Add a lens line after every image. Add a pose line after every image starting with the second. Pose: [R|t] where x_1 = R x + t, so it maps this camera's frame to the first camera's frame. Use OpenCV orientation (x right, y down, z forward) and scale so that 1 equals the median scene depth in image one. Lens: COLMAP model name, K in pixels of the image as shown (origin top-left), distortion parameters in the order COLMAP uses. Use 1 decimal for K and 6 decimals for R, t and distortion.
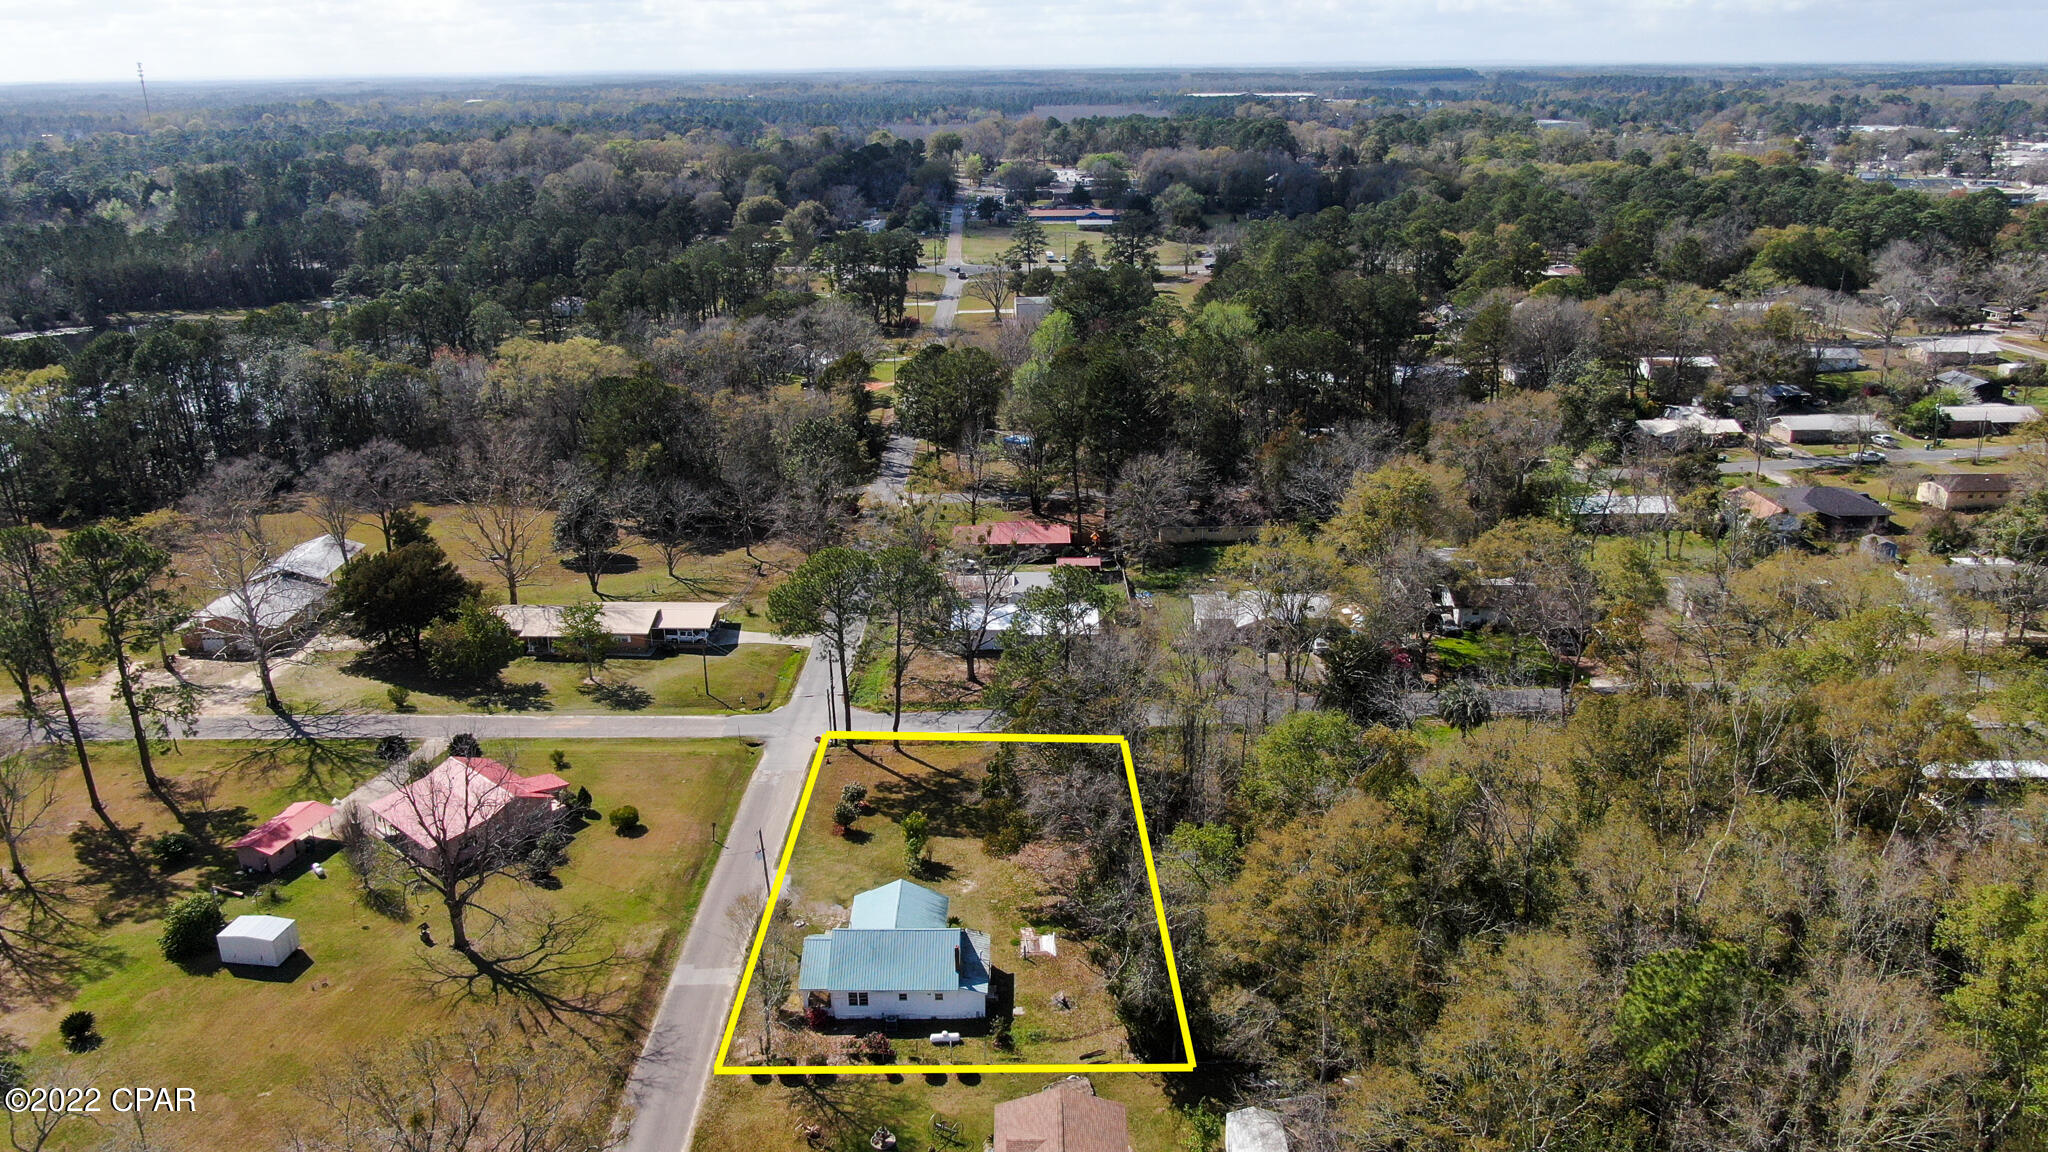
lens RADIAL K [[1469.4, 0, 1017.8], [0, 1469.4, 576.1], [0, 0, 1]] dist [-0.028452, 0.020711]
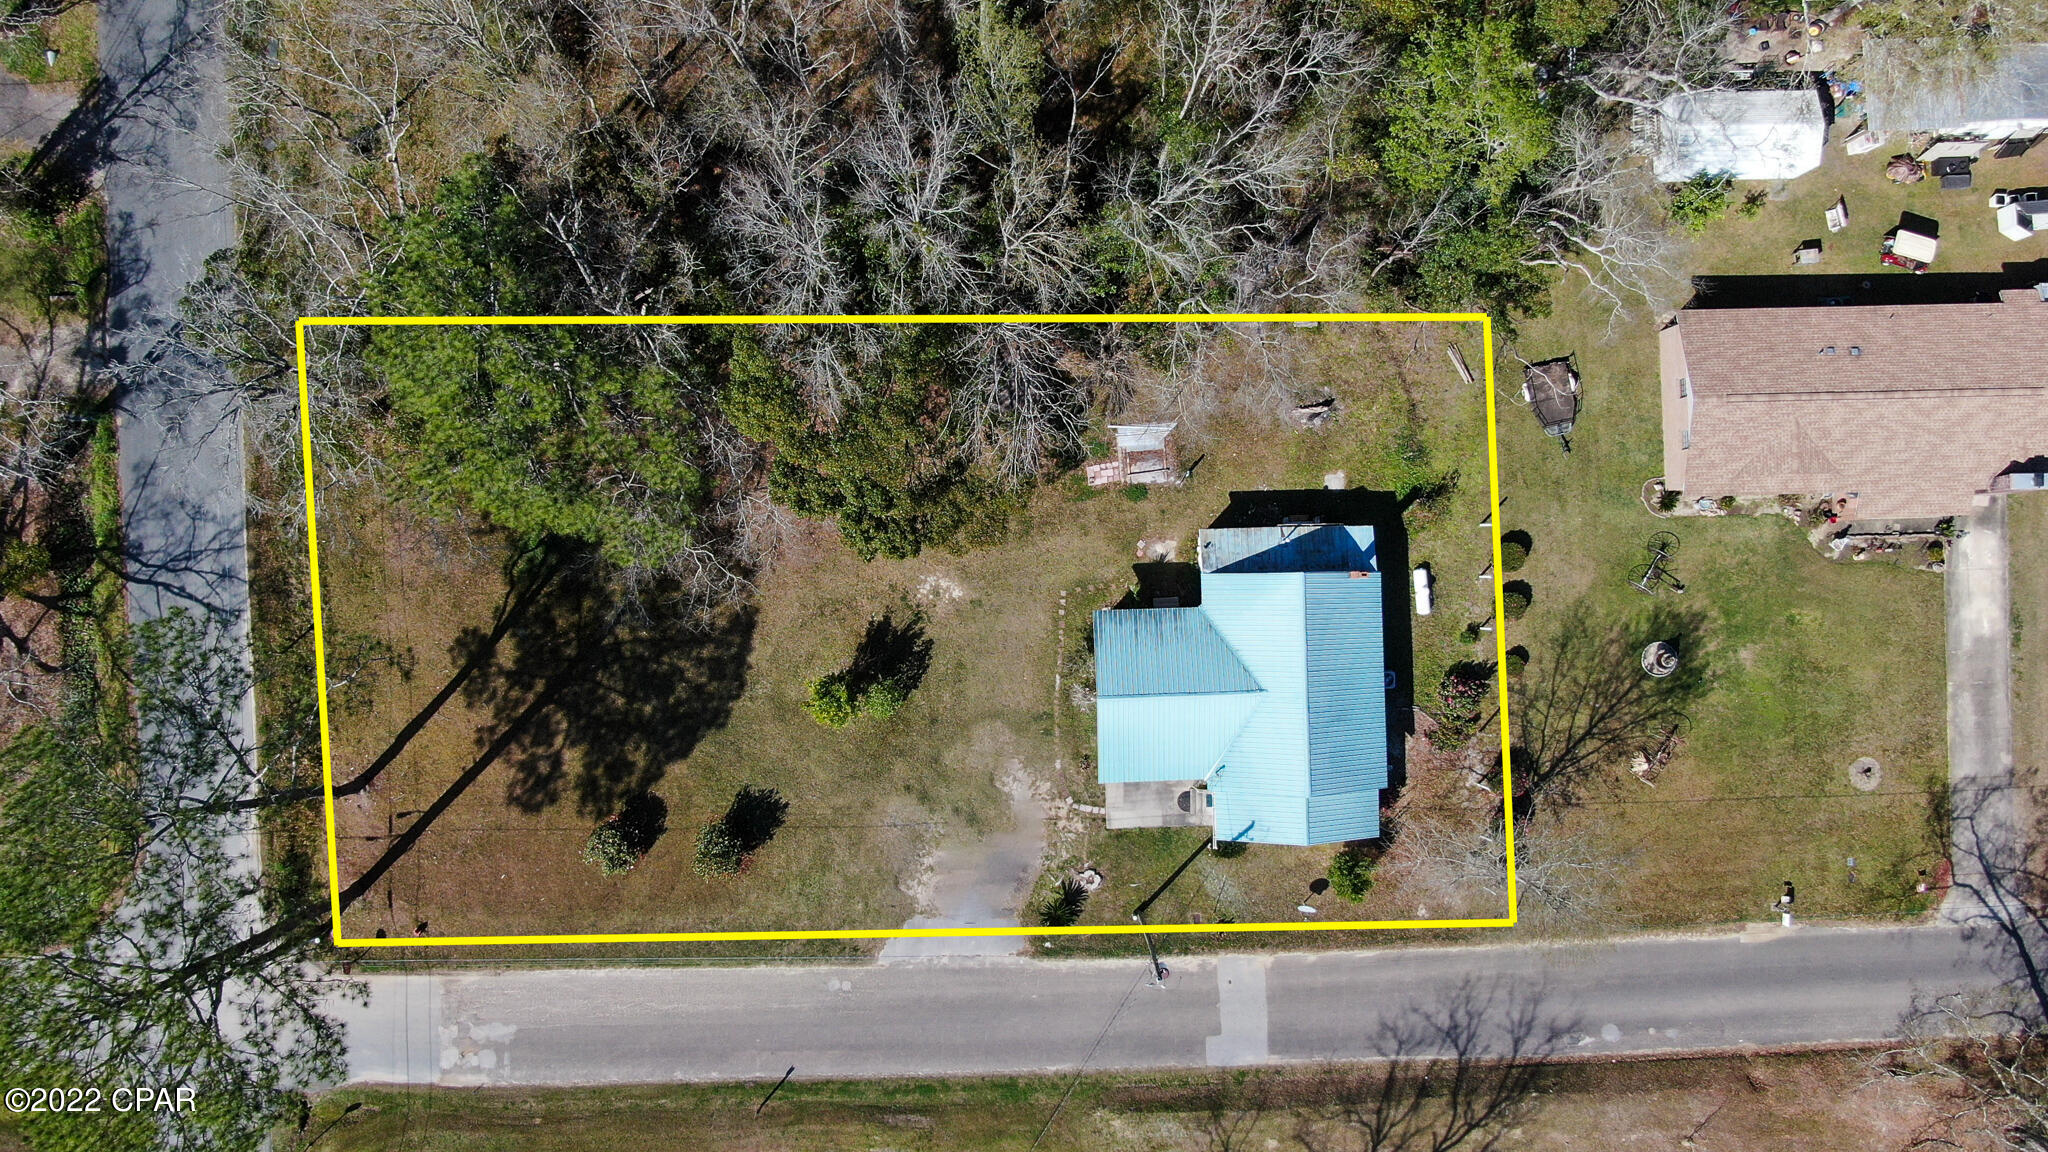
lens RADIAL K [[1469.4, 0, 1010.2], [0, 1469.4, 580.8], [0, 0, 1]] dist [-0.028452, 0.020711]
pose [[-0.037659, -0.999171, 0.015451, -0.043855], [0.308495, 0.003082, 0.951221, -0.321449], [-0.950480, 0.040589, 0.308123, 0.869007]]
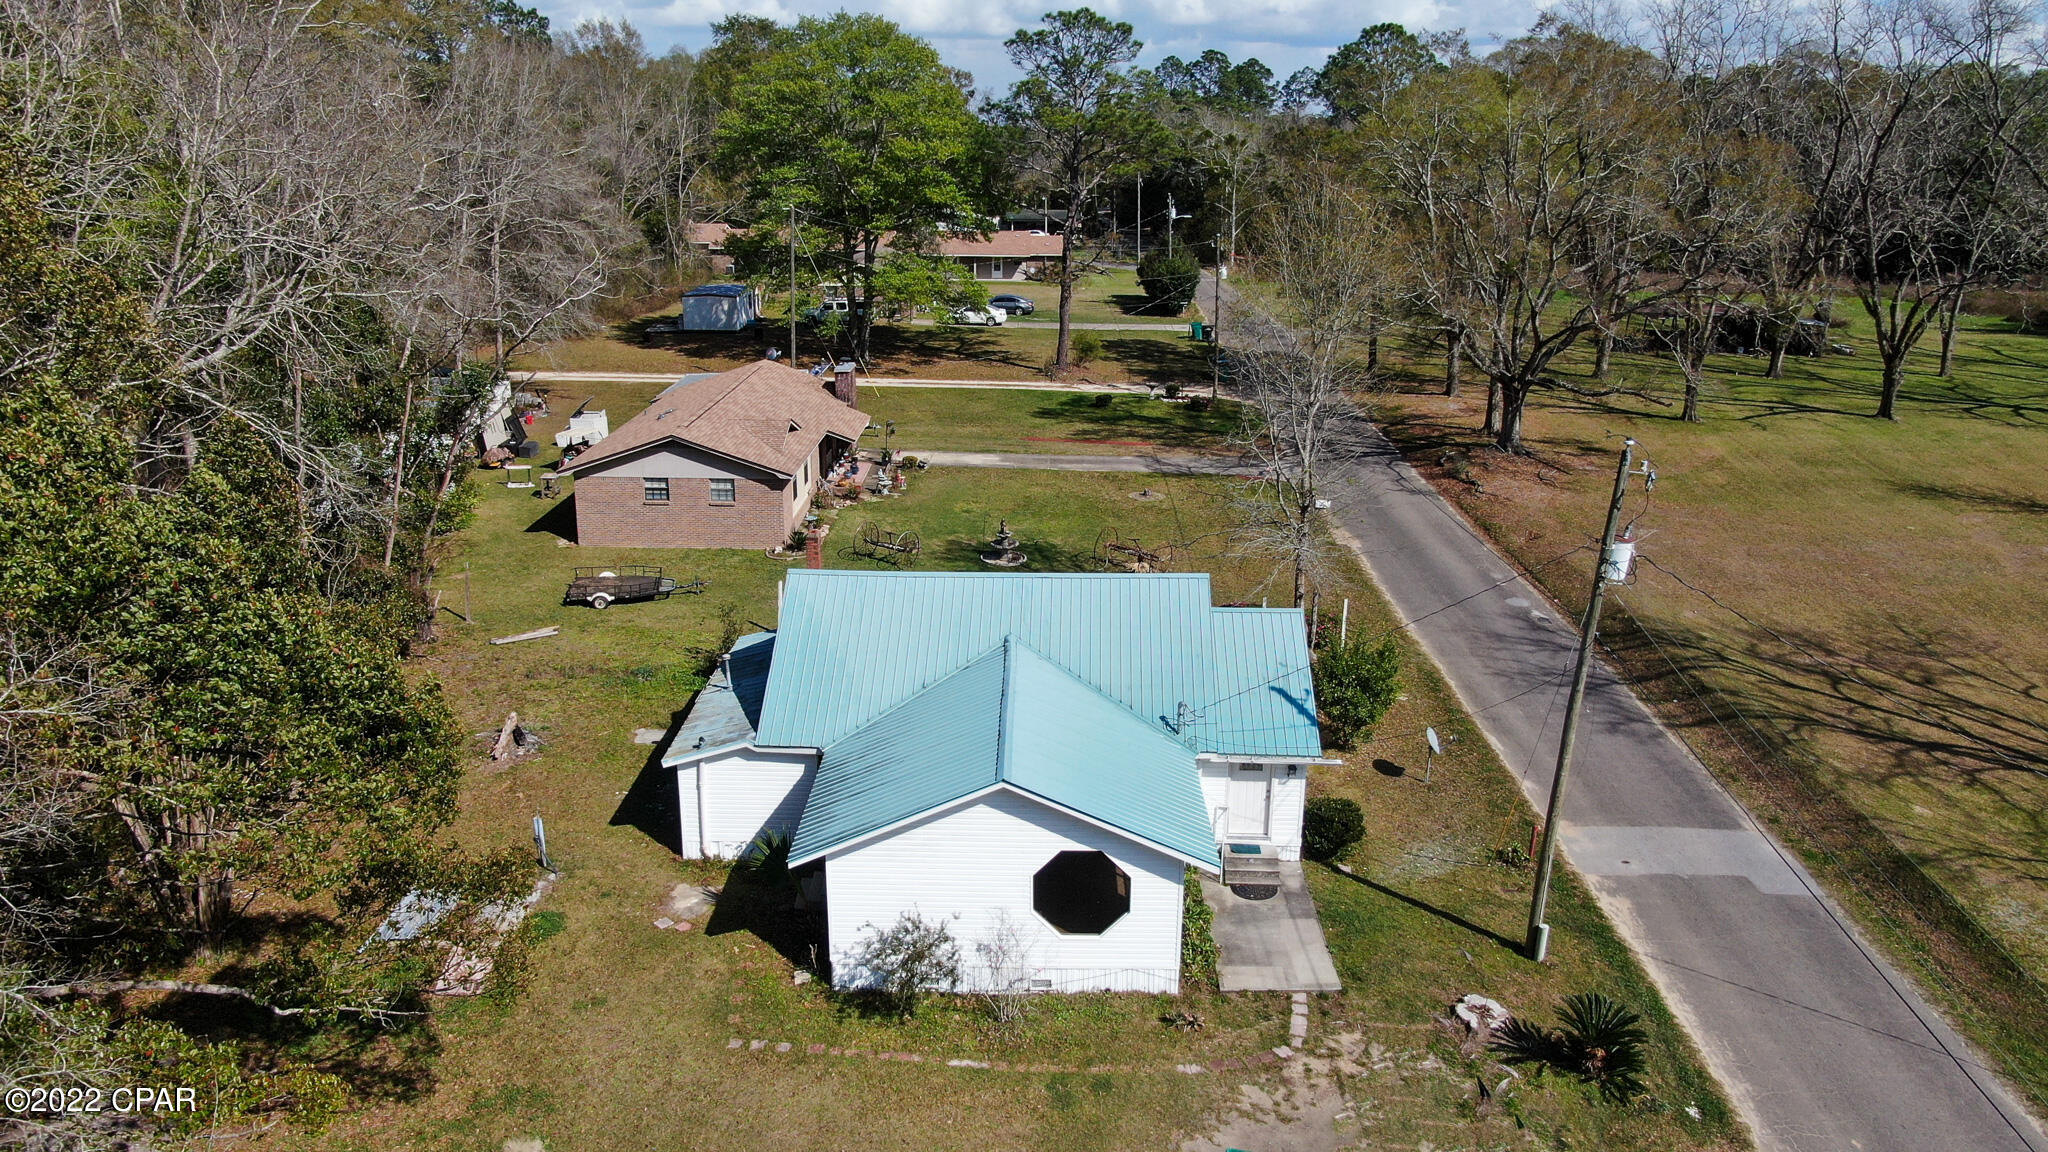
lens RADIAL K [[1469.4, 0, 1023.2], [0, 1469.4, 566.0], [0, 0, 1]] dist [-0.028452, 0.020711]
pose [[-0.999850, -0.016255, 0.005966, -0.084063], [-0.009818, 0.816032, 0.577923, 0.054592], [-0.014263, 0.577778, -0.816069, 1.166477]]
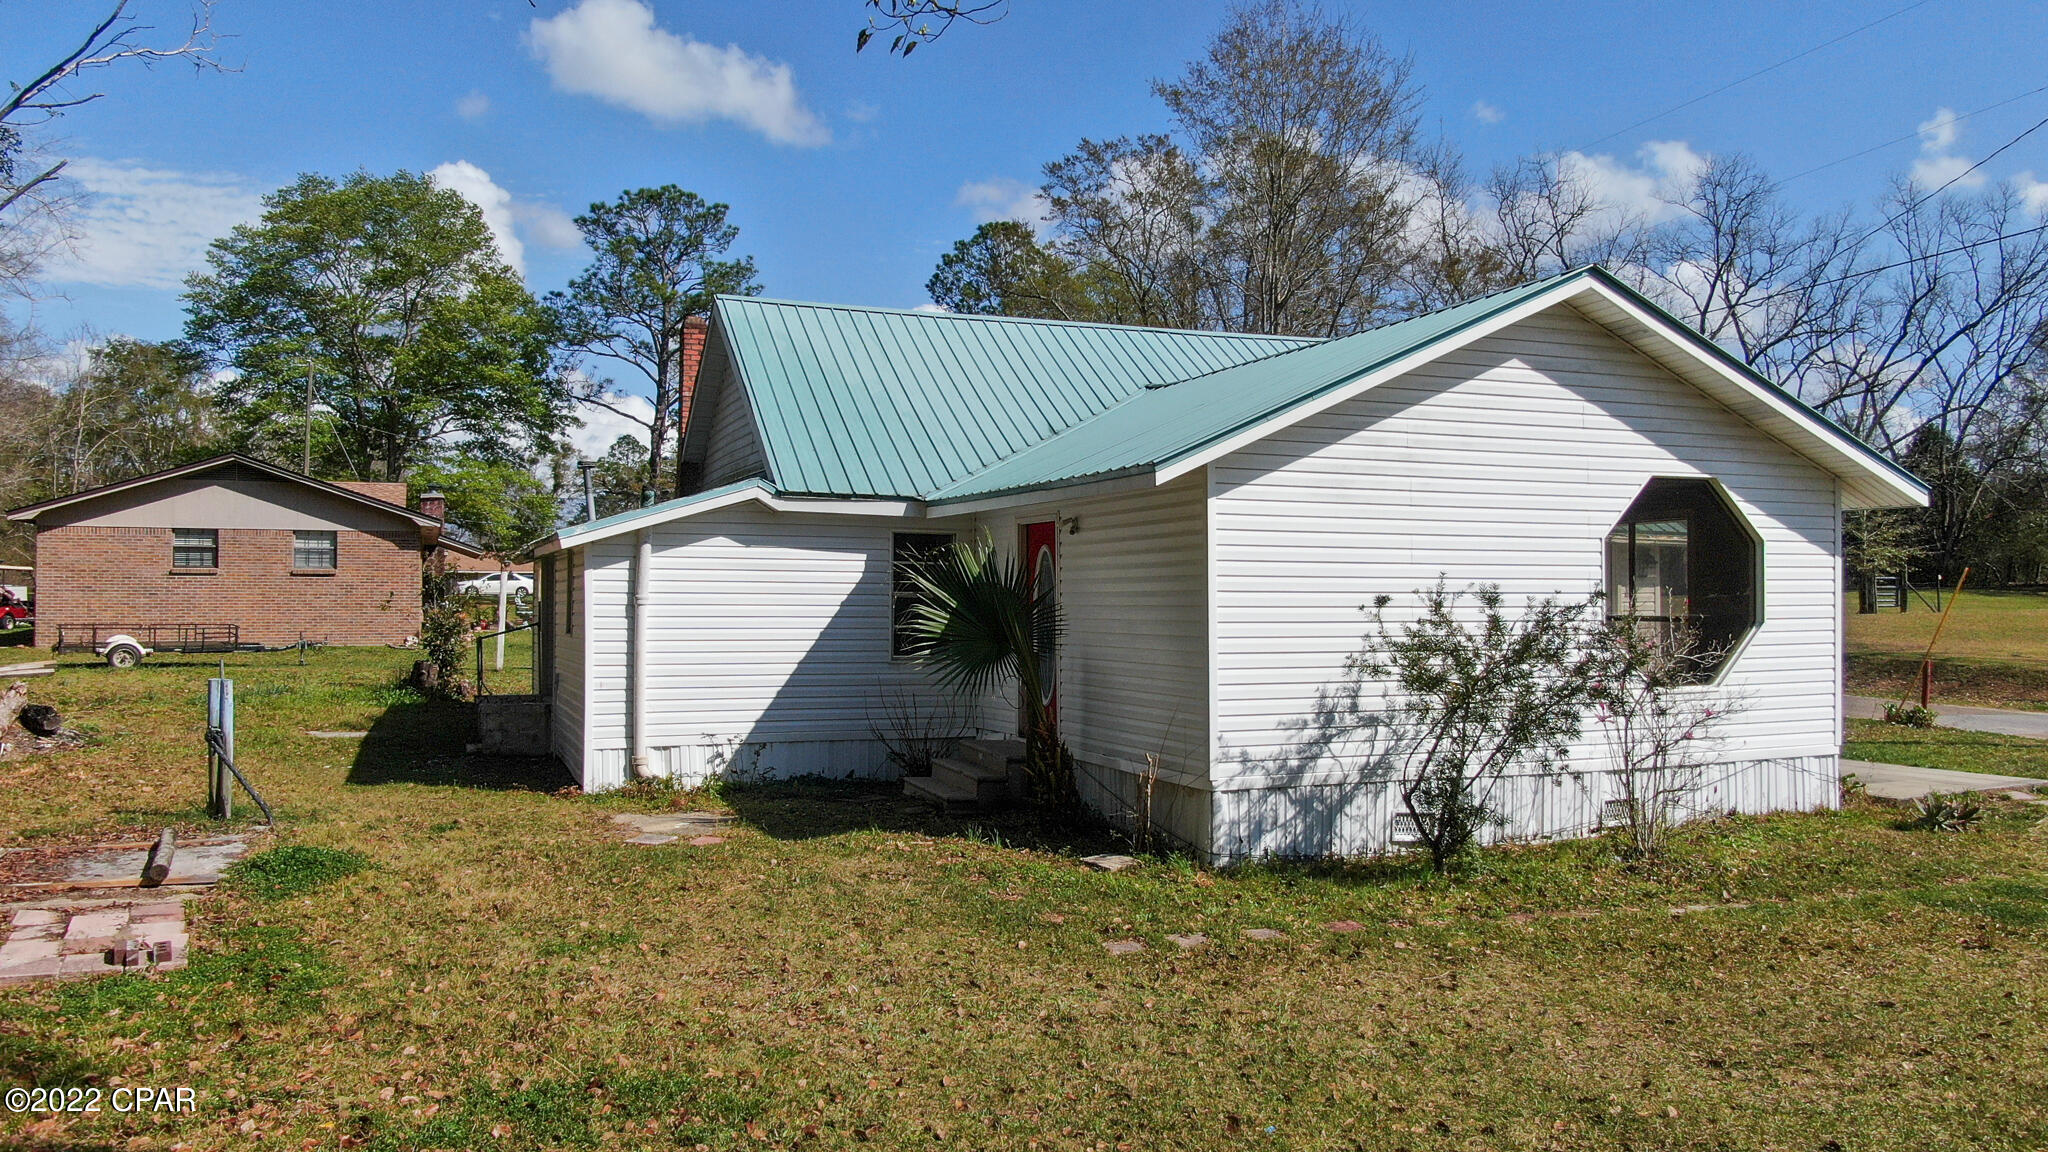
lens RADIAL K [[1469.4, 0, 1023.1], [0, 1469.4, 588.4], [0, 0, 1]] dist [-0.028452, 0.020711]
pose [[-0.922978, -0.006829, -0.384793, -0.007012], [-0.126444, 0.949718, 0.286438, 0.205188], [0.363489, 0.313031, -0.877432, 1.084705]]
